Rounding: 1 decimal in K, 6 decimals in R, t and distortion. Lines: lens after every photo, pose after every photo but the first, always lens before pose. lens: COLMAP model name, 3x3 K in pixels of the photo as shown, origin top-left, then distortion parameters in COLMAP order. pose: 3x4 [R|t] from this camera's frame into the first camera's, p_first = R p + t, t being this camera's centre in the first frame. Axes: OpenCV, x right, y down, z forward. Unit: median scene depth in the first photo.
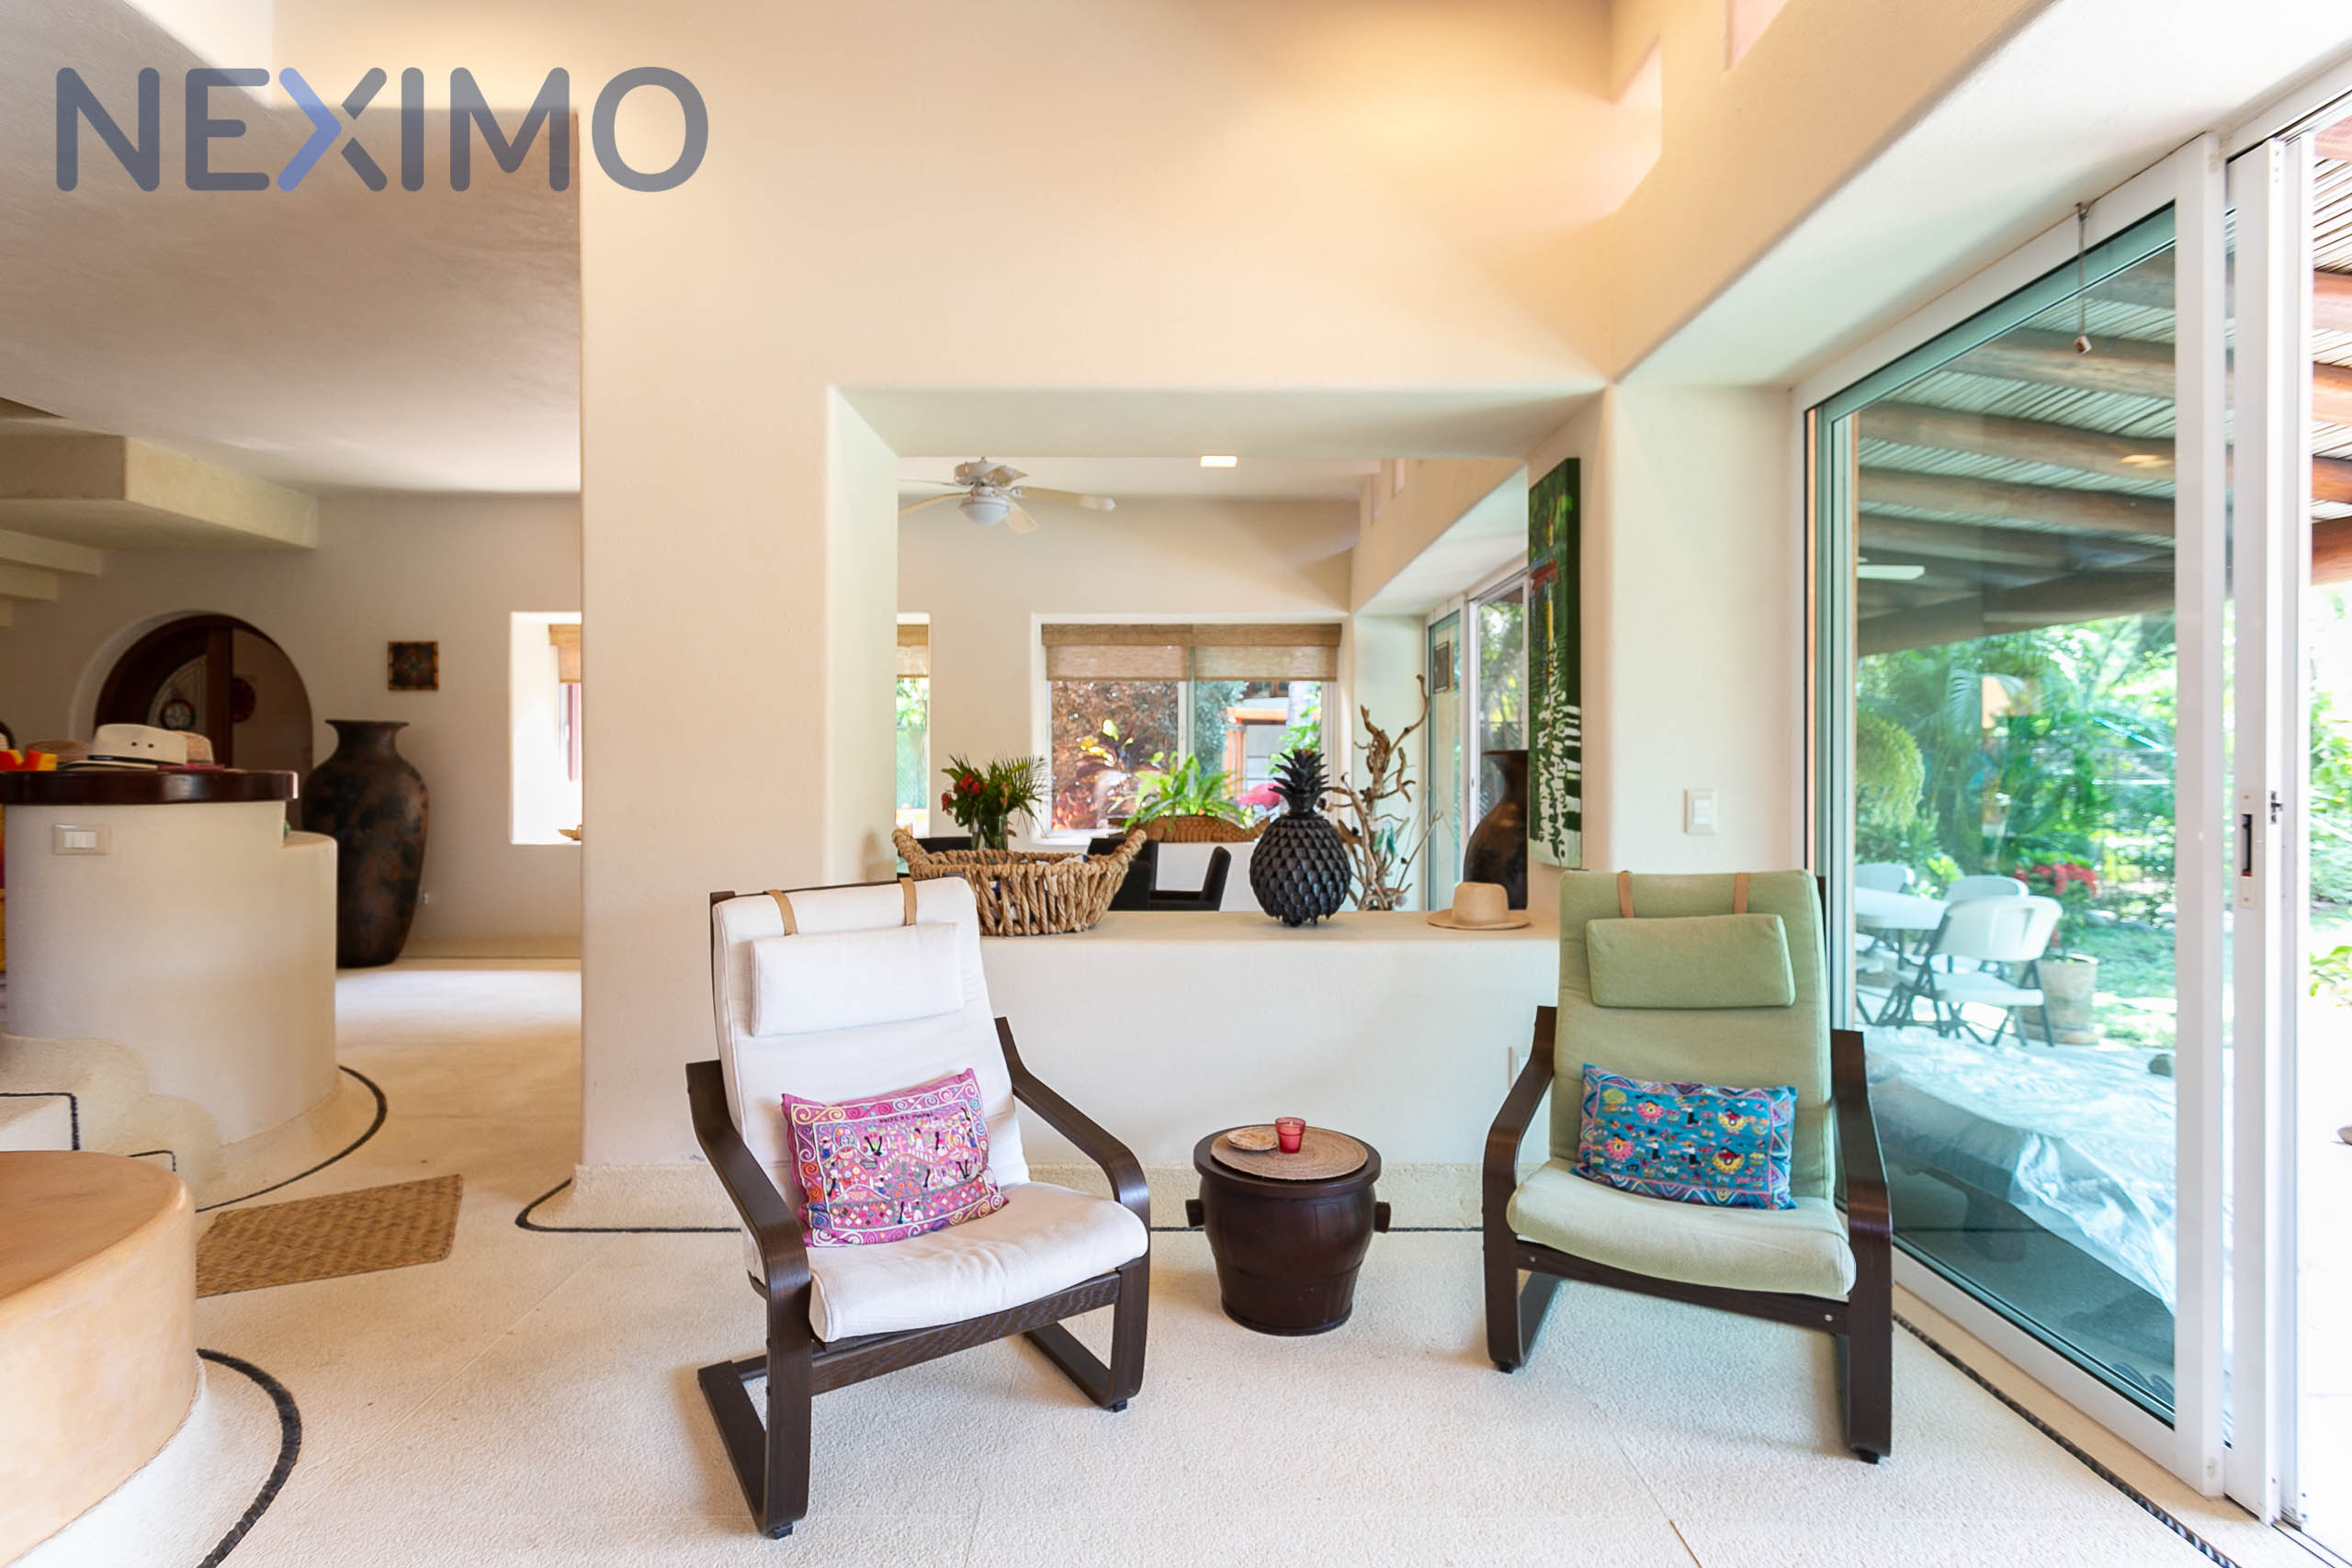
lens RADIAL K [[1133.8, 0, 1174.3], [0, 1133.8, 773.0], [0, 0, 1]] dist [-0.003845, 0.001286]
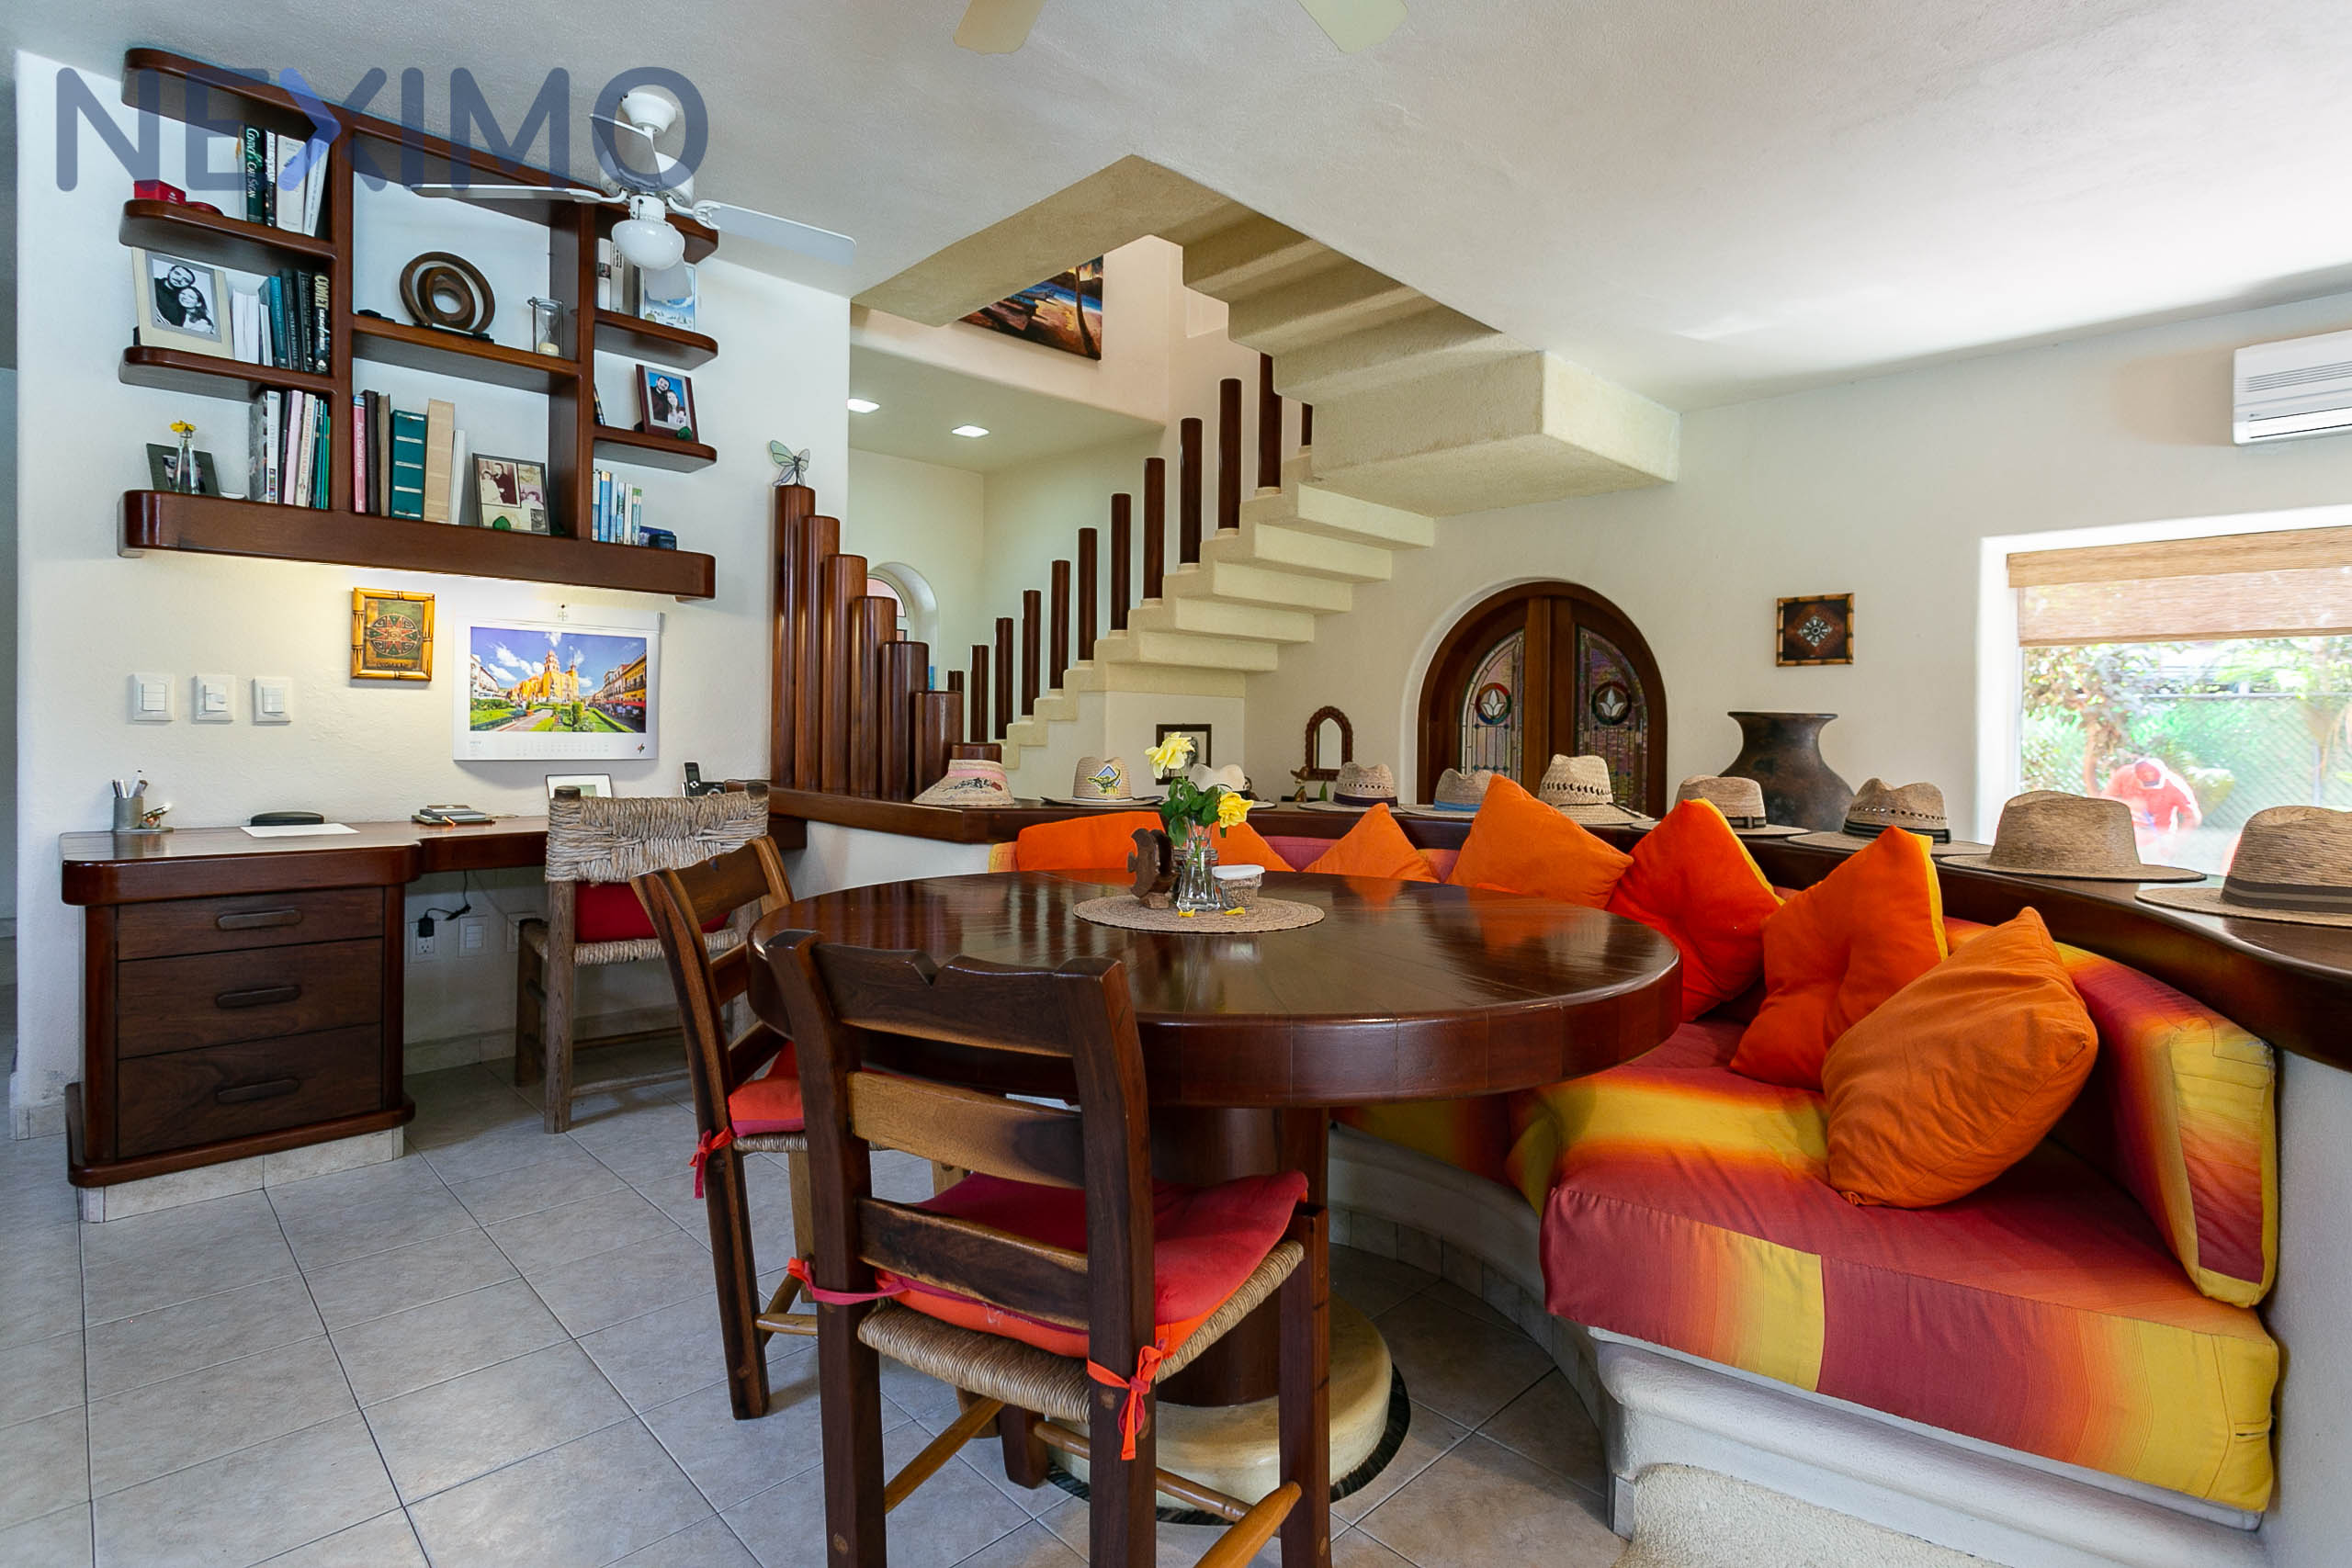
lens RADIAL K [[1133.8, 0, 1119.5], [0, 1133.8, 744.2], [0, 0, 1]] dist [-0.003845, 0.001286]
pose [[0.686452, 0.019802, -0.726905, -0.459367], [-0.008628, 0.999781, 0.019088, -0.034295], [0.727124, -0.006832, 0.686472, 0.212191]]
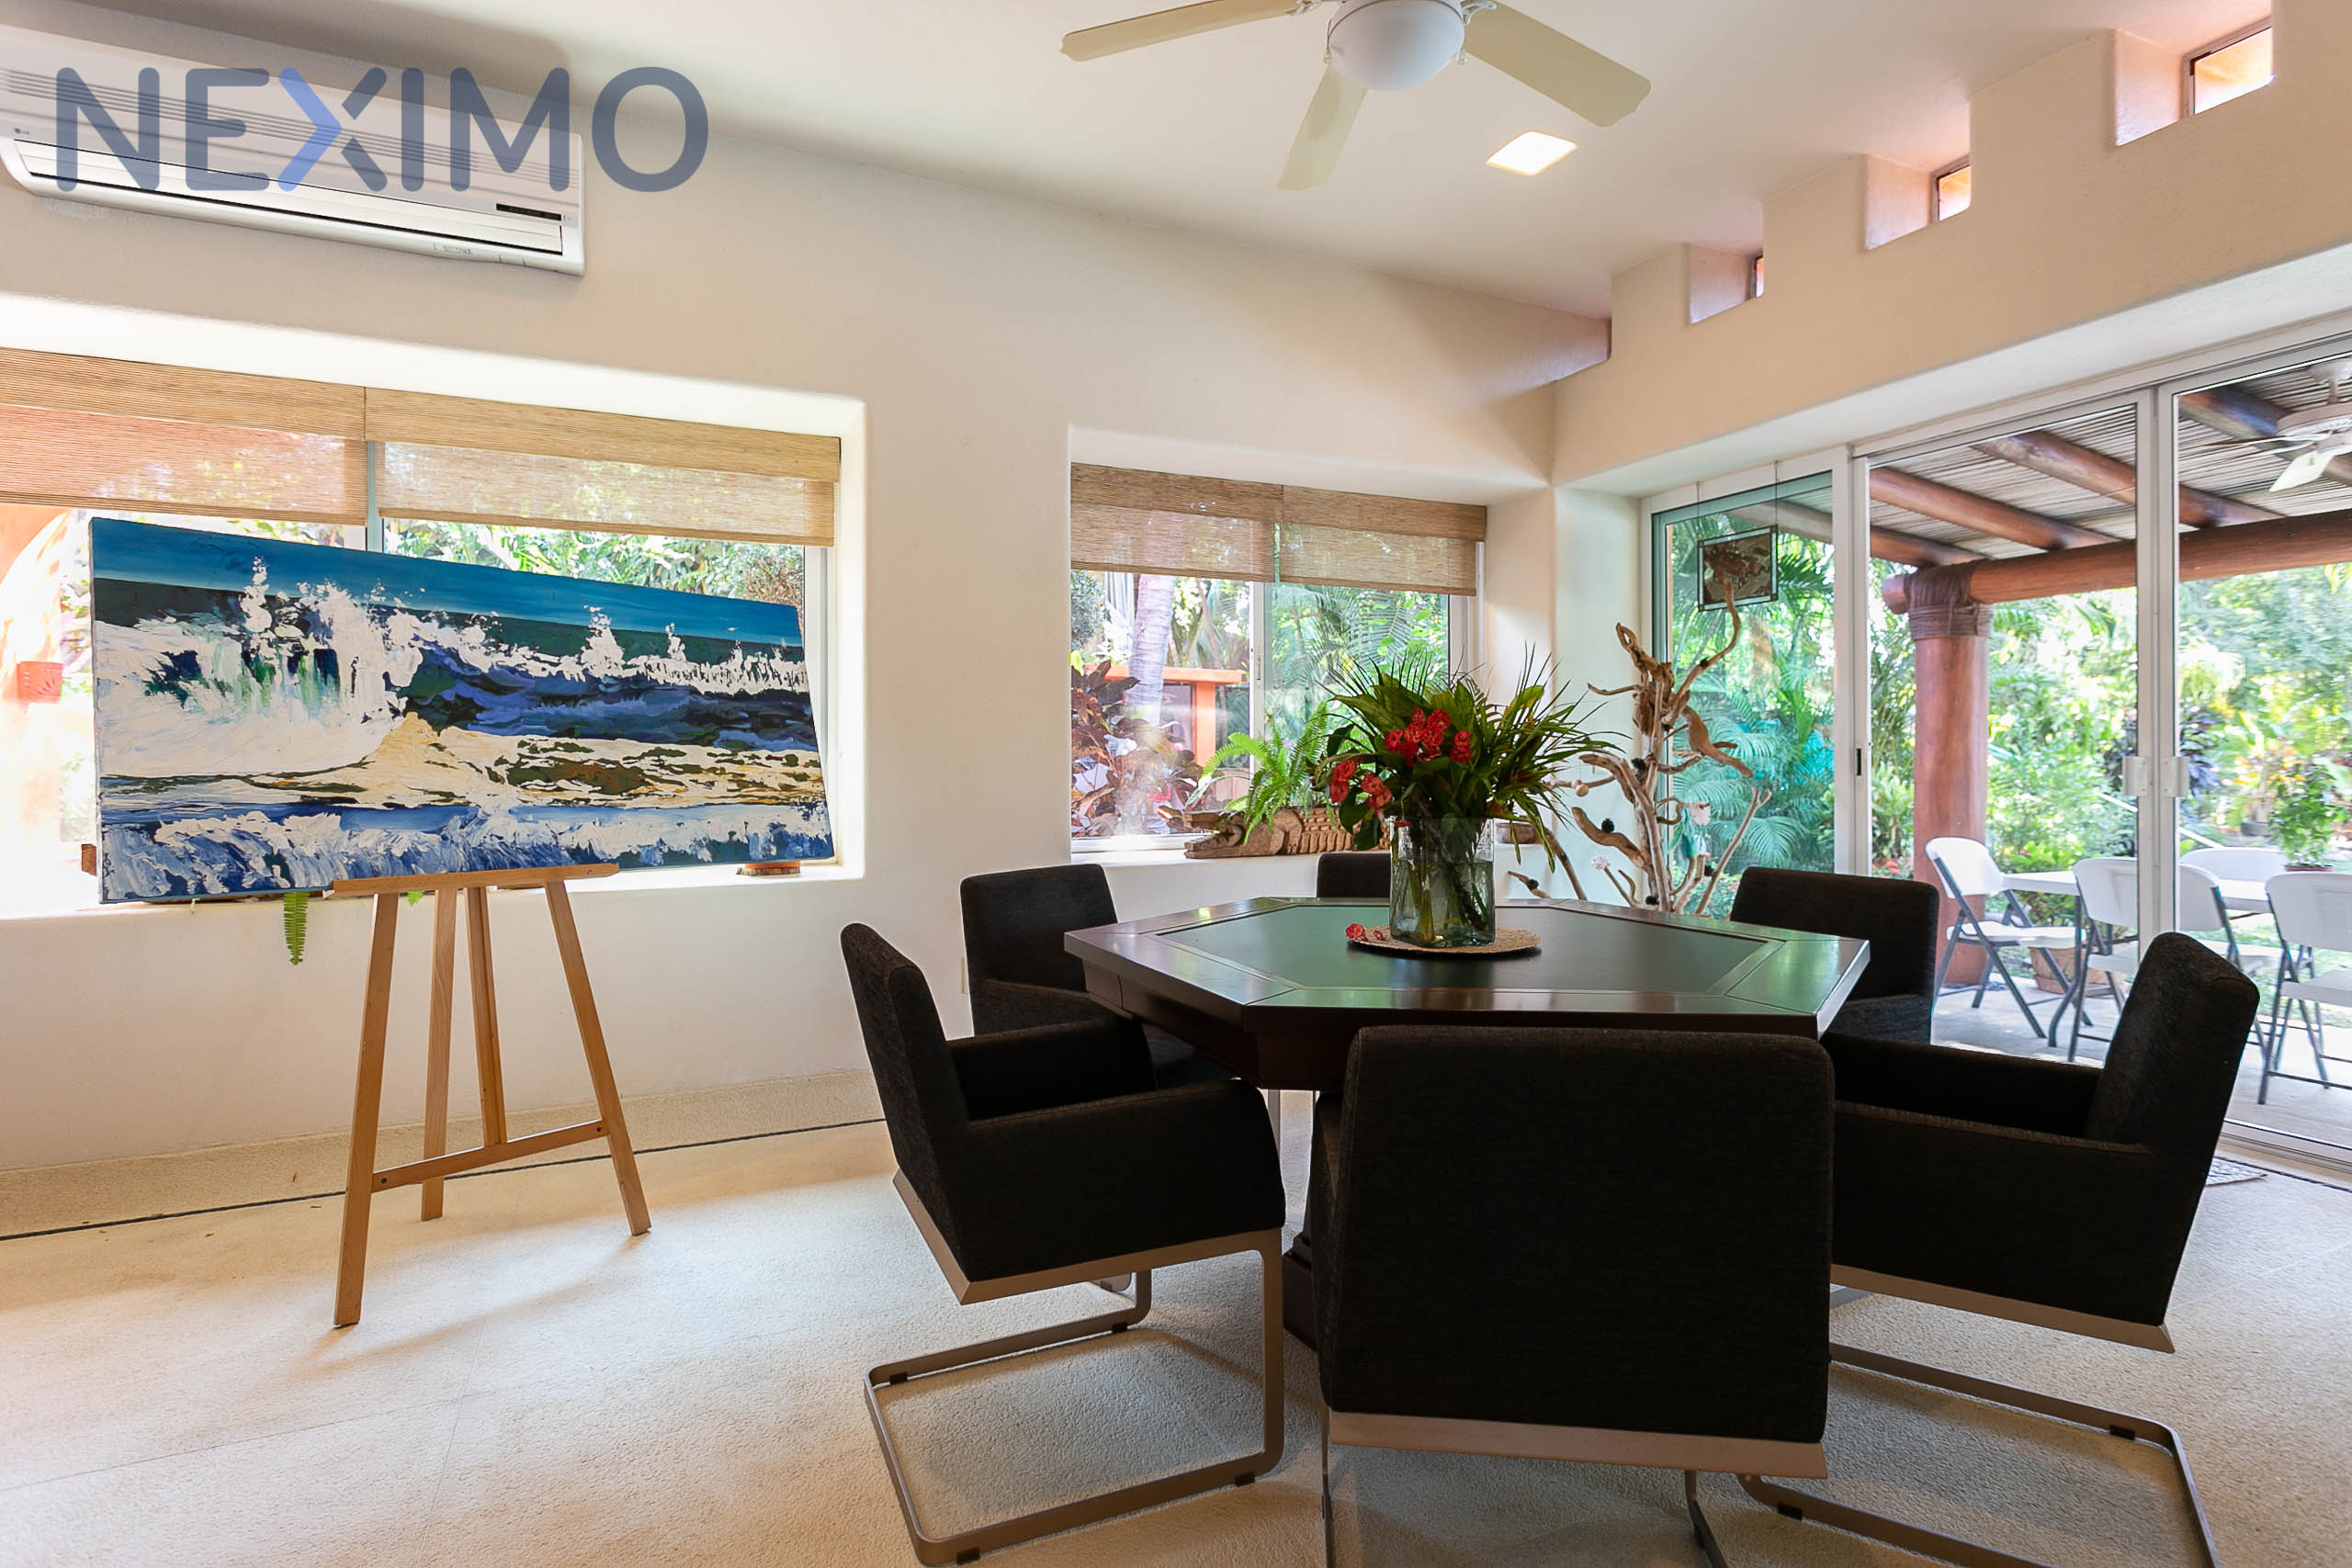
lens RADIAL K [[1133.8, 0, 1166.3], [0, 1133.8, 760.9], [0, 0, 1]] dist [-0.003845, 0.001286]
pose [[0.916315, -0.009280, 0.400350, -0.302422], [0.006740, 0.999947, 0.007753, 0.009000], [-0.400401, -0.004406, 0.916329, 0.499034]]
